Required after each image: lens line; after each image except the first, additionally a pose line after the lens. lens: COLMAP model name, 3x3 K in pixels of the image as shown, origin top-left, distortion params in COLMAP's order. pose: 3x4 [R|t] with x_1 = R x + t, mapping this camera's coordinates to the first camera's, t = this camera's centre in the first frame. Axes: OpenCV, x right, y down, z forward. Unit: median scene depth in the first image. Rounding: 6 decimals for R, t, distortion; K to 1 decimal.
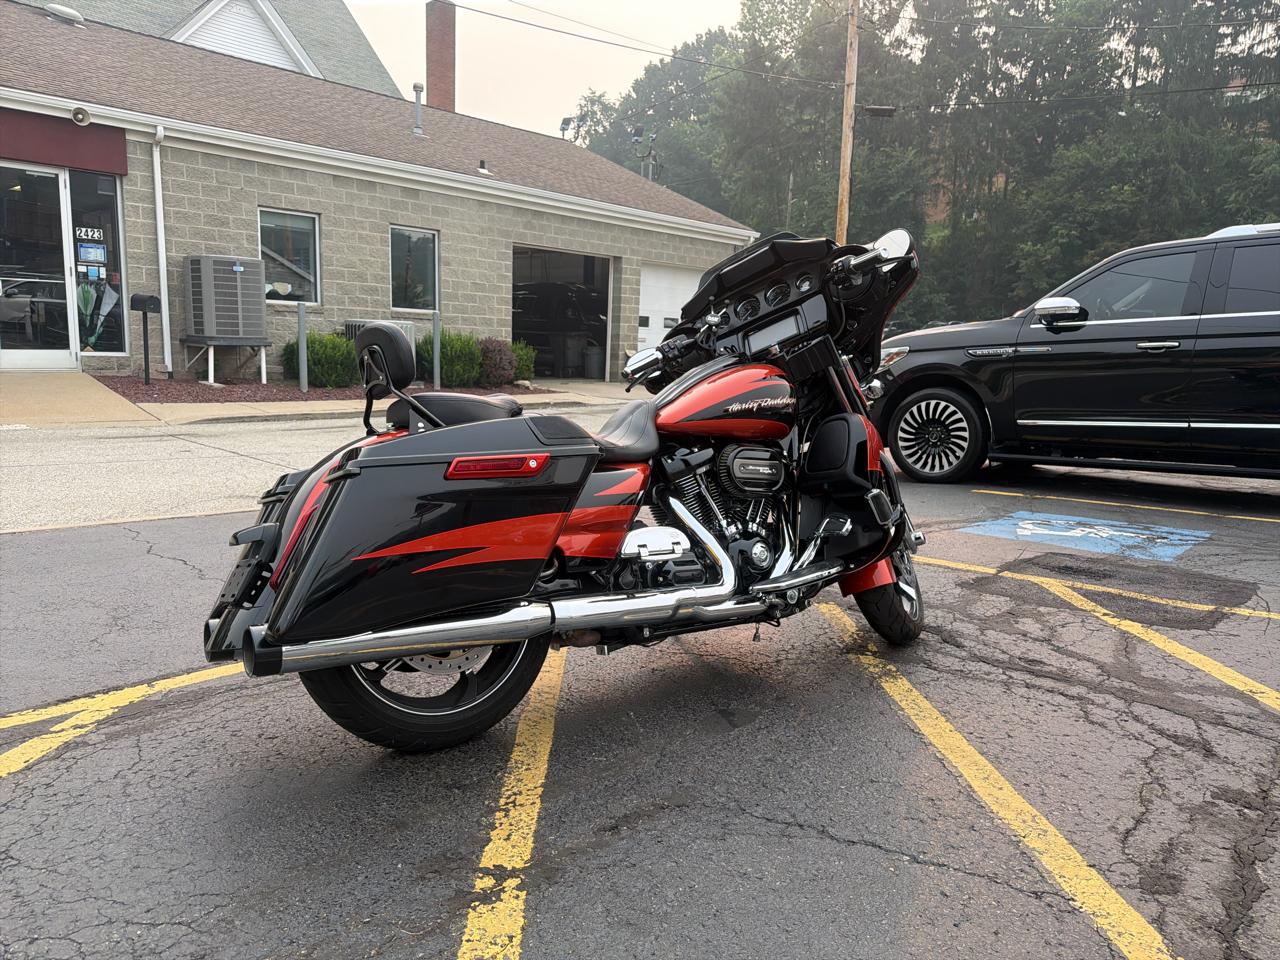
lens RADIAL K [[900.2, 0, 636.0], [0, 900.2, 488.2], [0, 0, 1]] dist [0.038231, -0.050406]
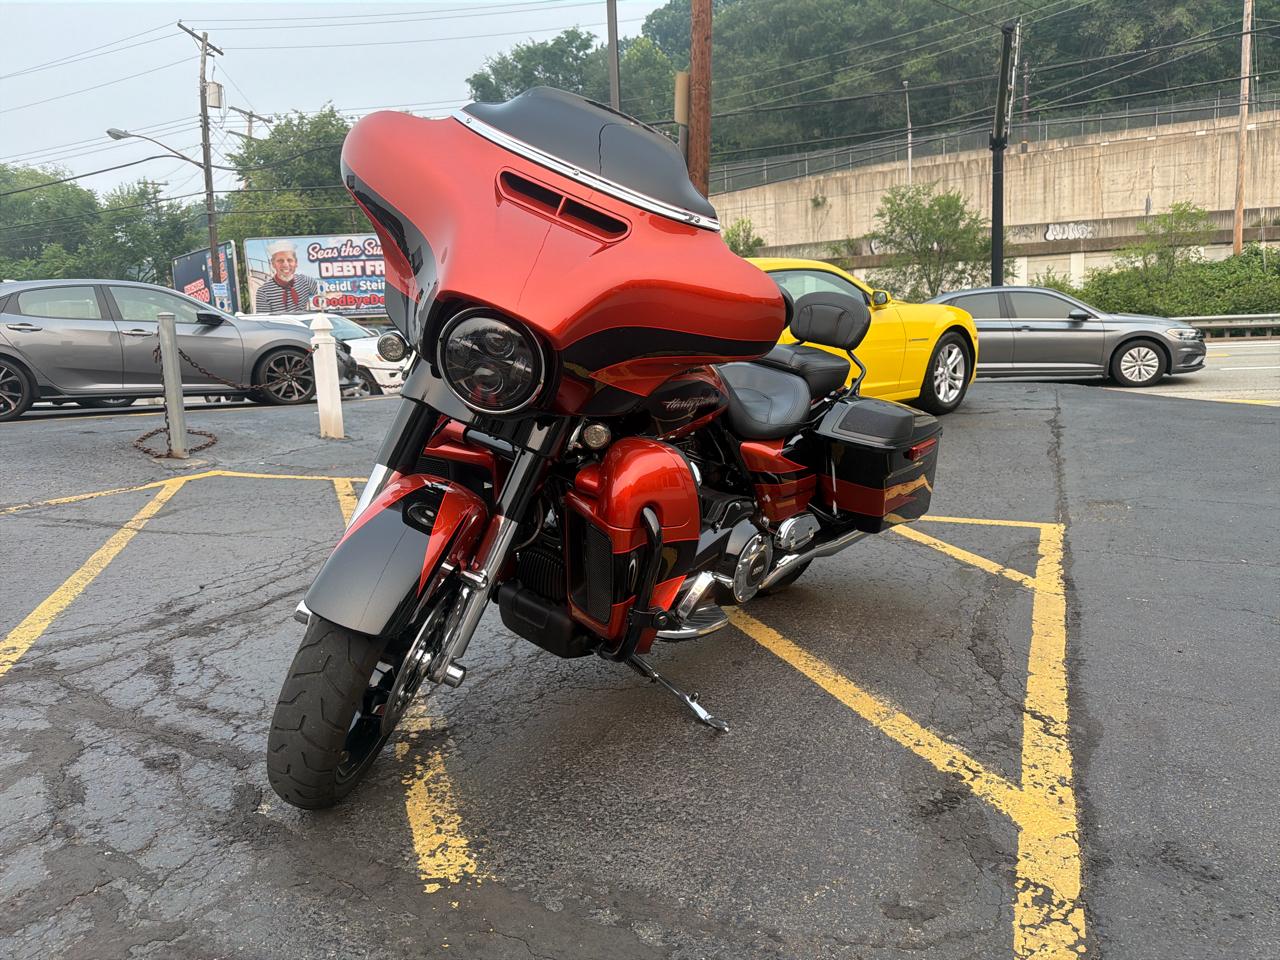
lens RADIAL K [[900.2, 0, 631.7], [0, 900.2, 485.4], [0, 0, 1]] dist [0.038231, -0.050406]
pose [[-0.953519, 0.044643, -0.298006, 0.309520], [-0.041211, 0.960352, 0.275726, -0.201443], [0.298500, 0.275191, -0.913875, 1.692112]]
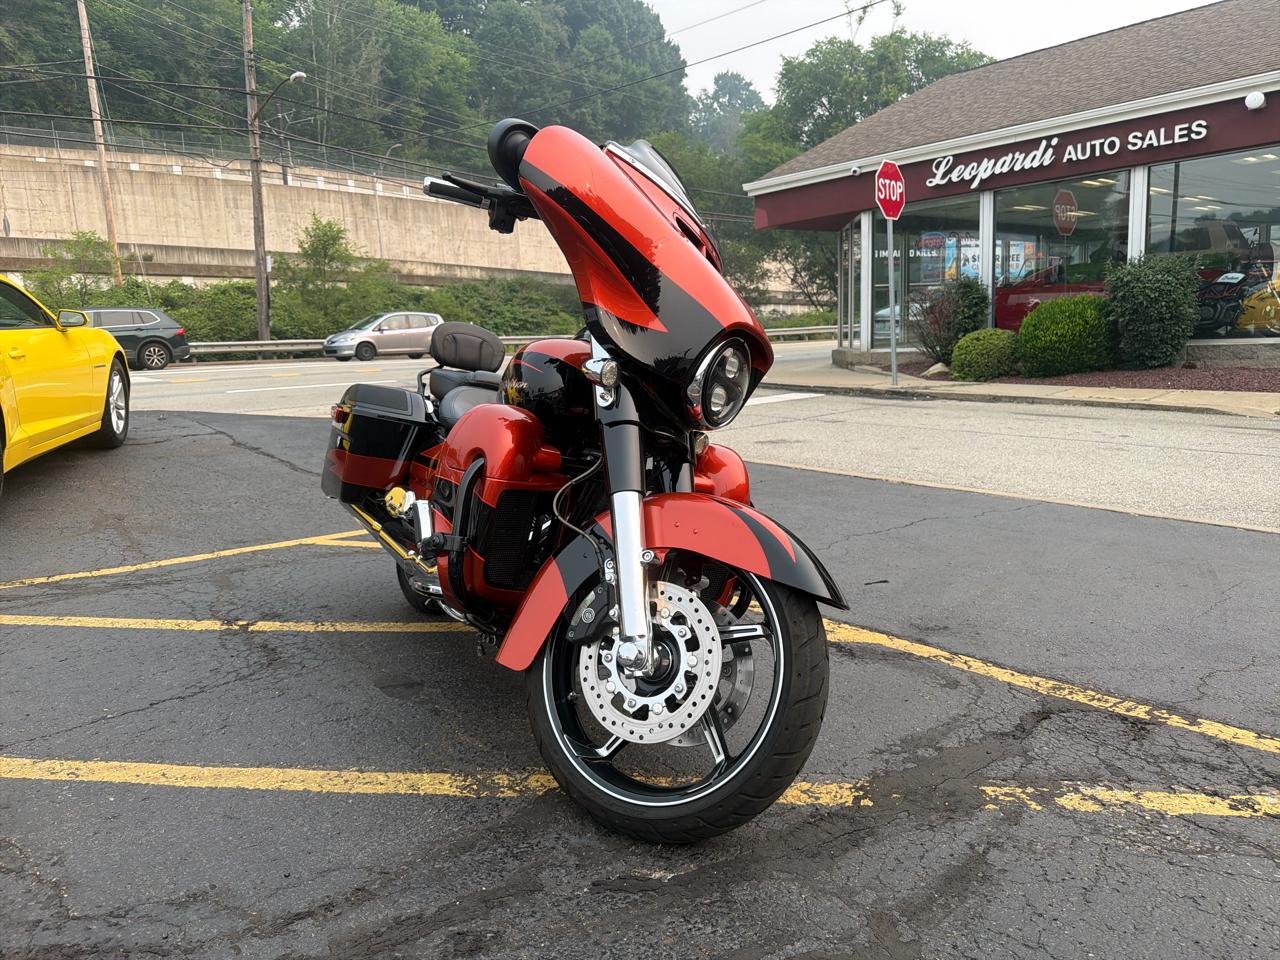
lens RADIAL K [[900.2, 0, 638.0], [0, 900.2, 487.9], [0, 0, 1]] dist [0.038231, -0.050406]
pose [[-0.130906, 0.132164, -0.982546, 0.889716], [-0.121313, 0.981491, 0.148185, -0.129516], [0.983944, 0.138594, -0.112450, 1.137781]]
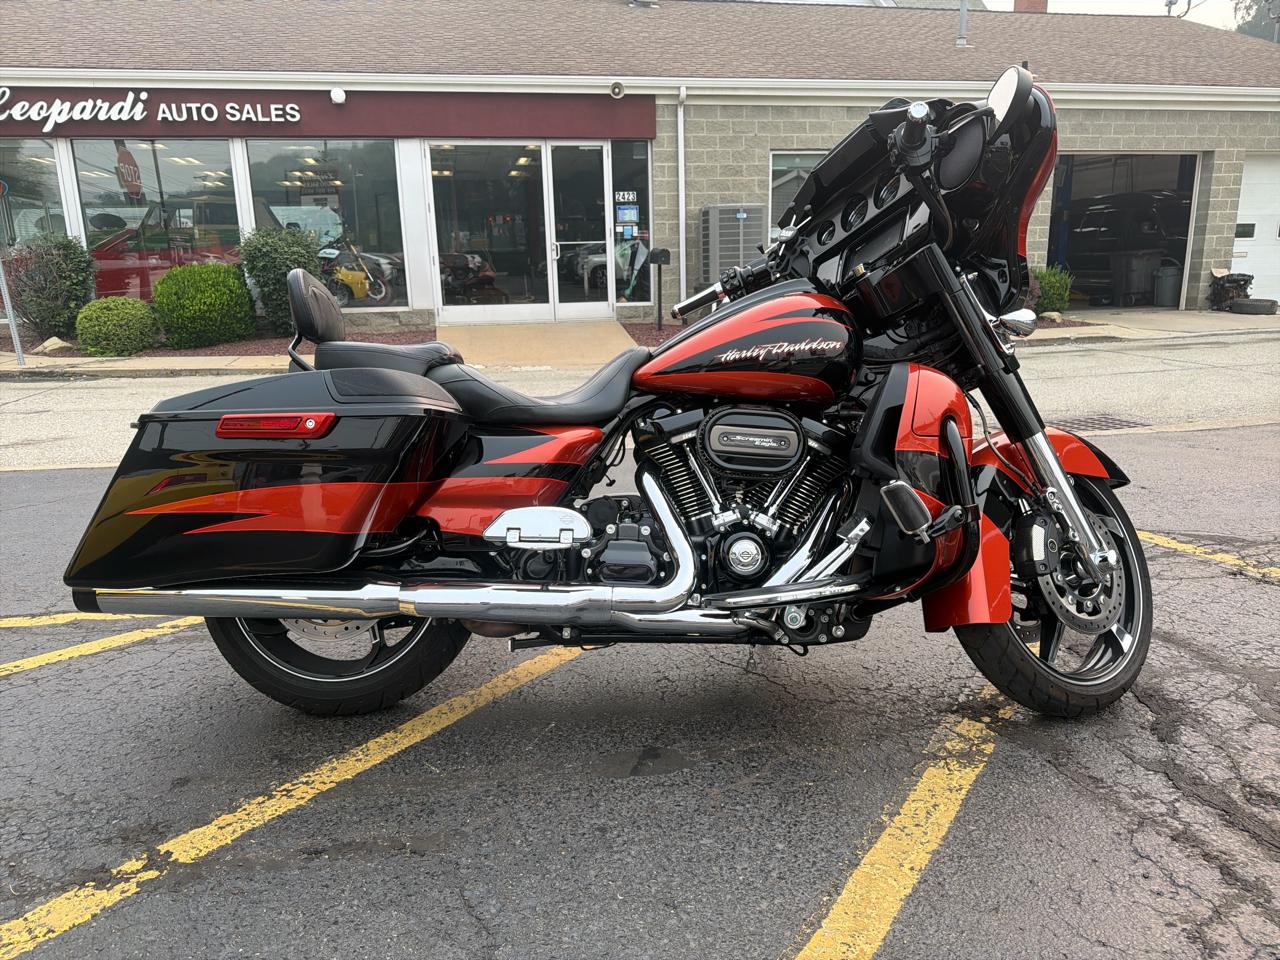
lens RADIAL K [[900.2, 0, 641.4], [0, 900.2, 495.7], [0, 0, 1]] dist [0.038231, -0.050406]
pose [[0.808996, 0.087991, -0.581191, 0.448311], [-0.044378, 0.995053, 0.088877, -0.034367], [0.586136, -0.046110, 0.808899, 0.319849]]
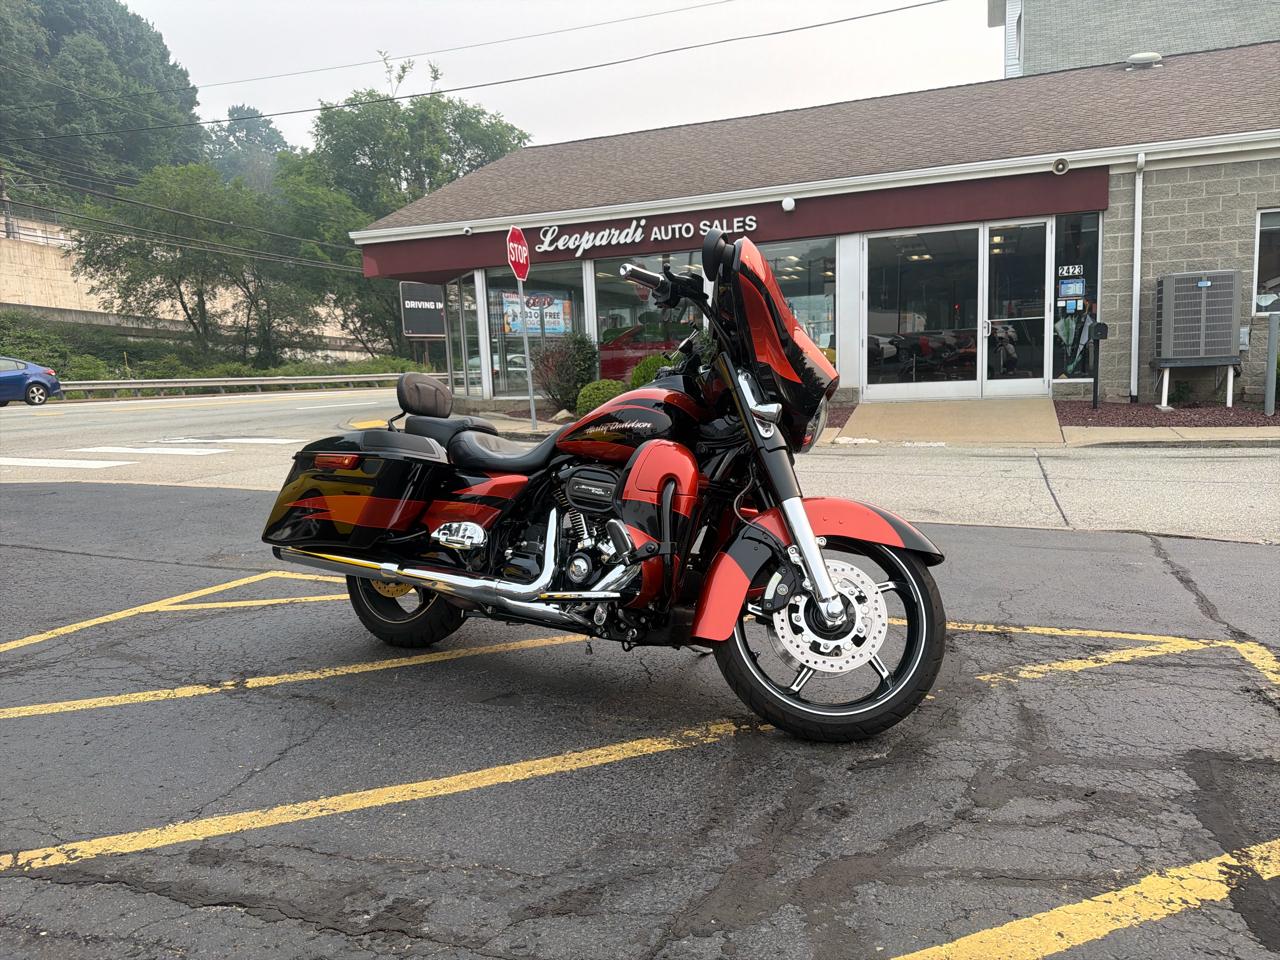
lens RADIAL K [[900.2, 0, 641.4], [0, 900.2, 488.0], [0, 0, 1]] dist [0.038231, -0.050406]
pose [[0.359590, 0.075261, -0.930070, 1.030460], [-0.099651, 0.994139, 0.041918, -0.066280], [0.927774, 0.077609, 0.364982, 0.612379]]
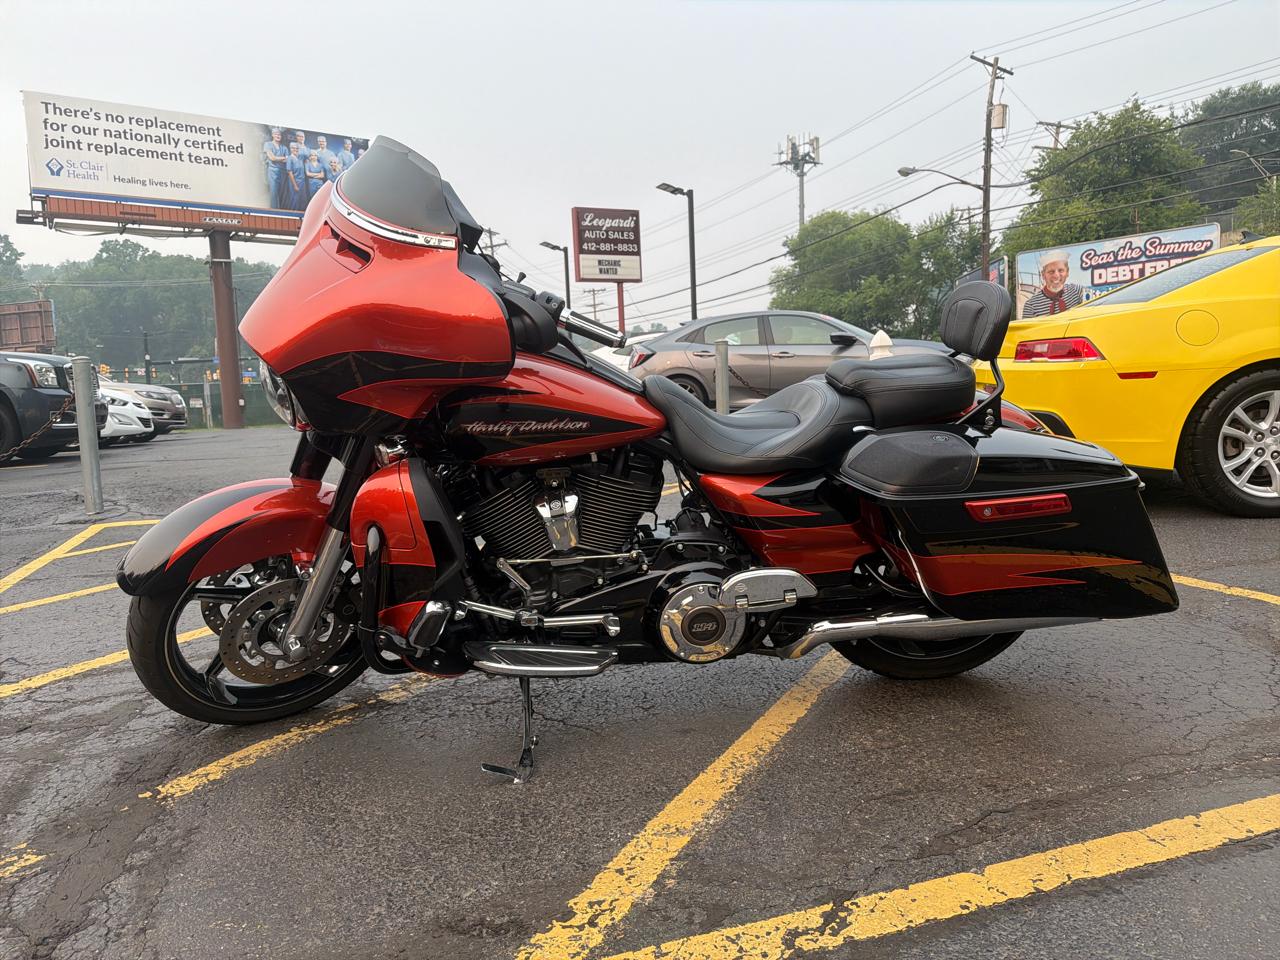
lens RADIAL K [[900.2, 0, 640.9], [0, 900.2, 485.5], [0, 0, 1]] dist [0.038231, -0.050406]
pose [[-0.867721, -0.043439, 0.495150, -0.343683], [0.089297, 0.966343, 0.241263, -0.188517], [-0.488965, 0.253565, -0.834637, 1.578030]]
